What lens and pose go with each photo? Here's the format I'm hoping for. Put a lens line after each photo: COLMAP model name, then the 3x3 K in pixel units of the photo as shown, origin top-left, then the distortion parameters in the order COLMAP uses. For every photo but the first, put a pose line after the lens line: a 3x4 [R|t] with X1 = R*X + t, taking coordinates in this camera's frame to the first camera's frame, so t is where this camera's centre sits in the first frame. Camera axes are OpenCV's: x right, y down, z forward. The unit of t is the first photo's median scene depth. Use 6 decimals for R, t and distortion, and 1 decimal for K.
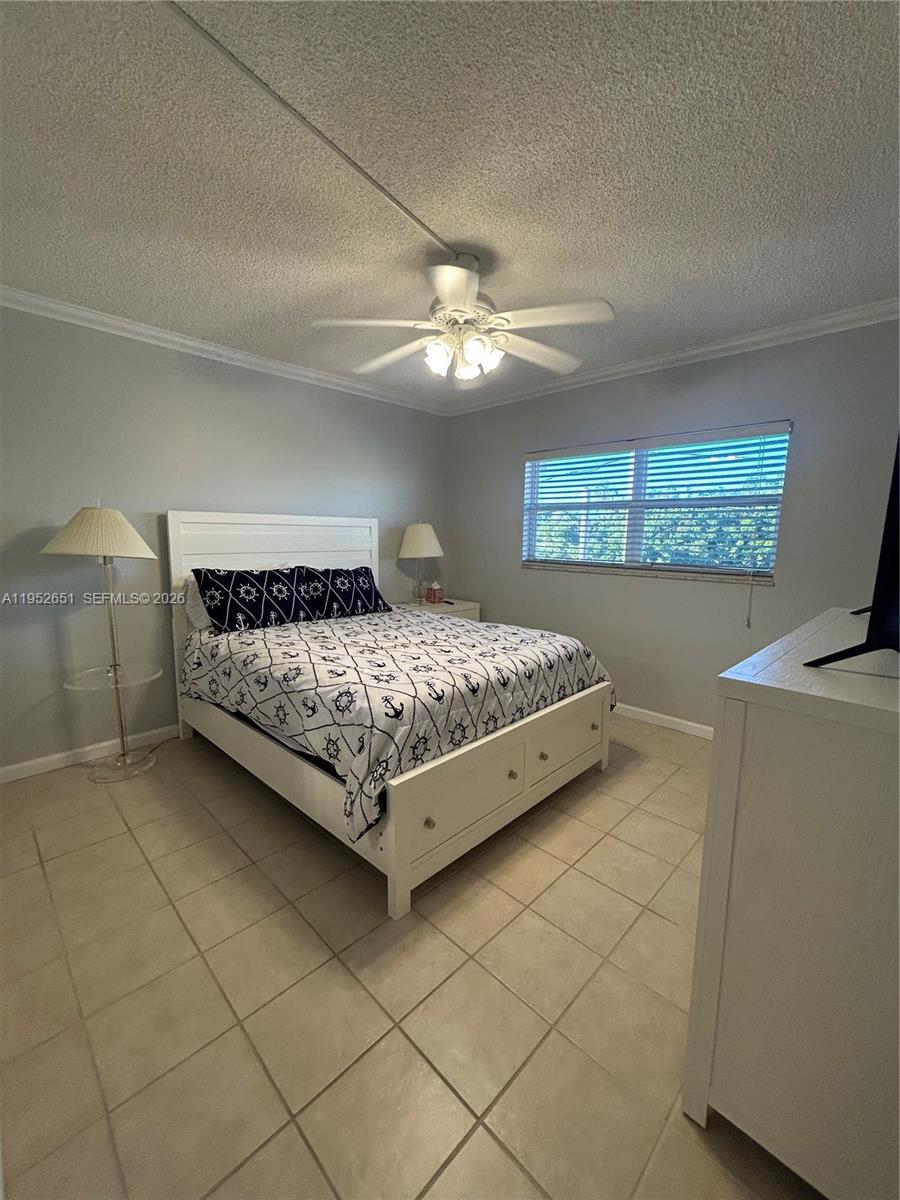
lens RADIAL K [[480.0, 0, 450.0], [0, 480.0, 600.0], [0, 0, 1]] dist [-0.000387, -0.000029]
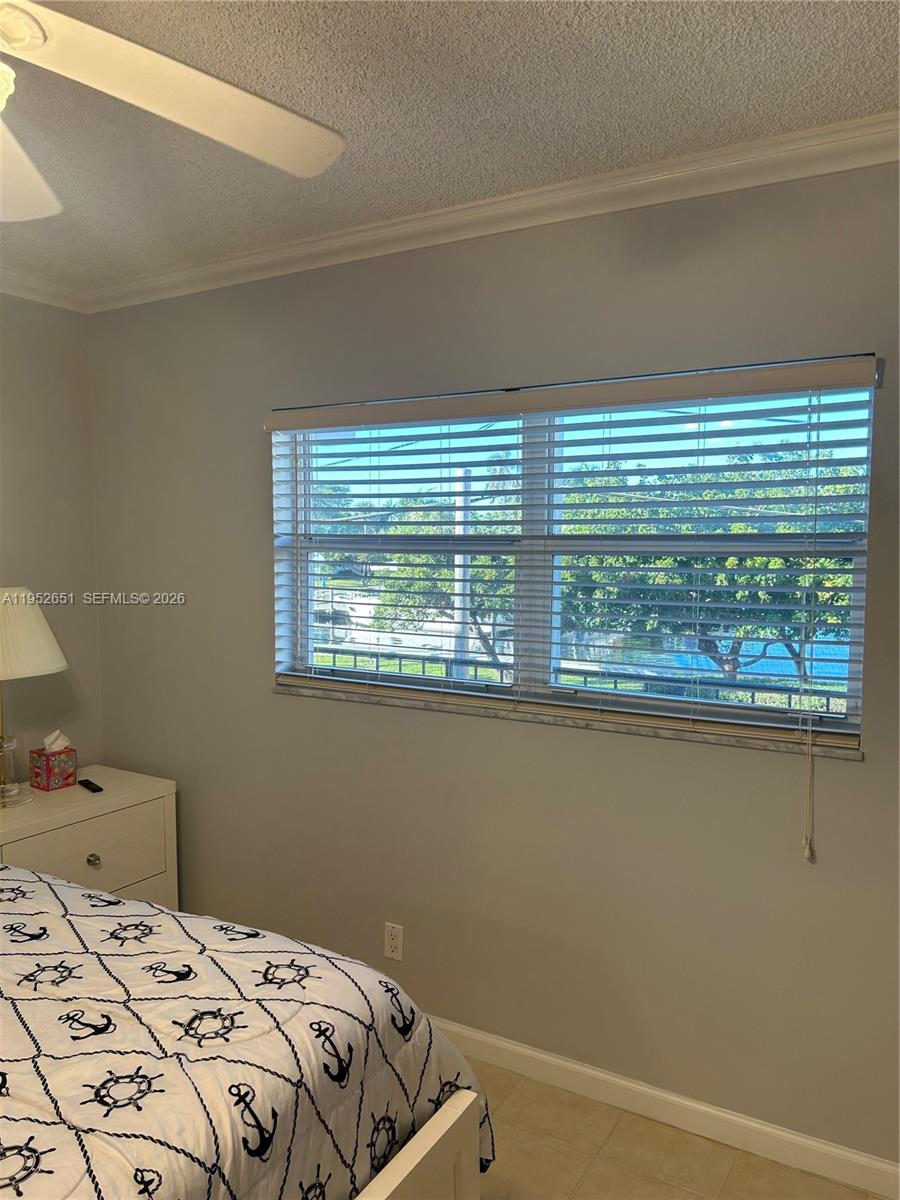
lens RADIAL K [[906.8, 0, 450.0], [0, 906.8, 600.0], [0, 0, 1]] dist [0.052553, -0.000694]
pose [[0.969871, -0.022887, 0.242543, 0.111047], [0.041320, 0.996607, -0.071189, -0.085008], [-0.240091, 0.079066, 0.967525, 0.233142]]
